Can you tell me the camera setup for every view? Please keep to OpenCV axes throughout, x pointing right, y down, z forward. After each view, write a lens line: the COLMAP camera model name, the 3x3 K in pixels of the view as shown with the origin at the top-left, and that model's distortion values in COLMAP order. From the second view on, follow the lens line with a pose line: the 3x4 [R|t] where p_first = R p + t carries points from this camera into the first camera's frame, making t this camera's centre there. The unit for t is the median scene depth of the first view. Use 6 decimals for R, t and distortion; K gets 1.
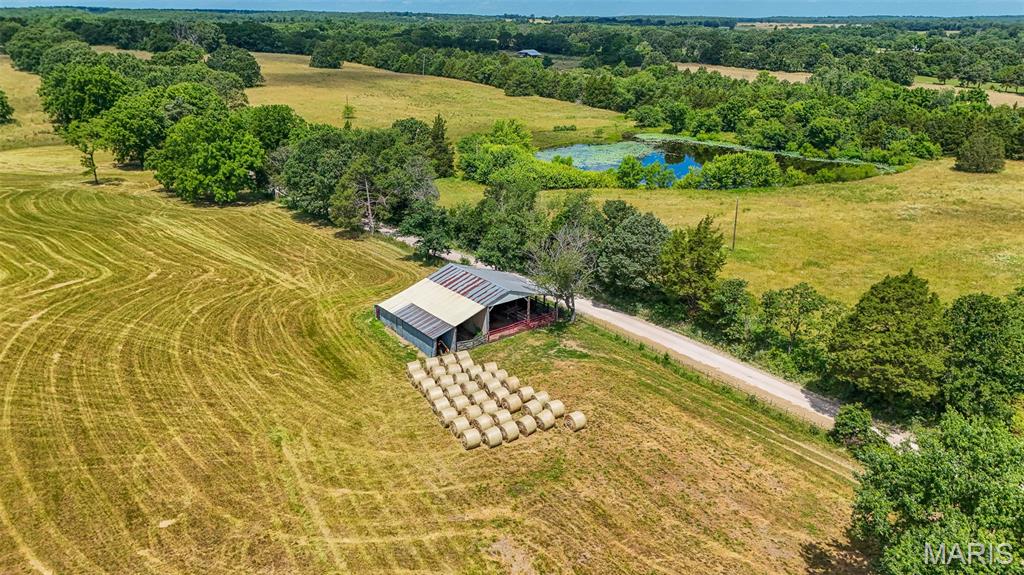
lens RADIAL K [[751.6, 0, 515.4], [0, 751.6, 284.2], [0, 0, 1]] dist [0.077944, -0.077620]
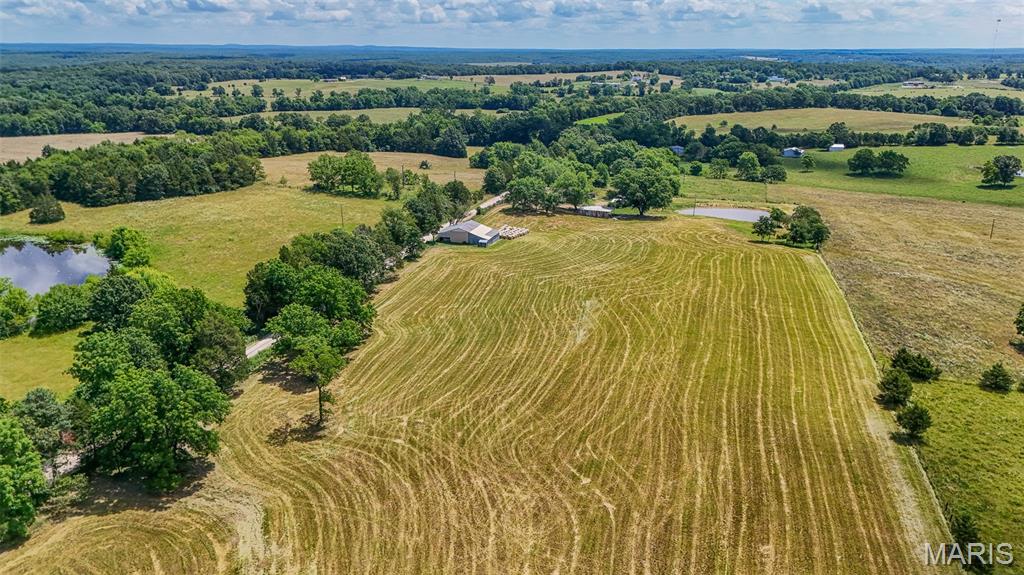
lens RADIAL K [[751.6, 0, 514.5], [0, 751.6, 282.1], [0, 0, 1]] dist [0.077944, -0.077620]
pose [[-0.589545, -0.244531, 0.769832, -1.081507], [0.259319, 0.845324, 0.467099, -0.496756], [-0.764977, 0.475008, -0.434945, 0.992921]]
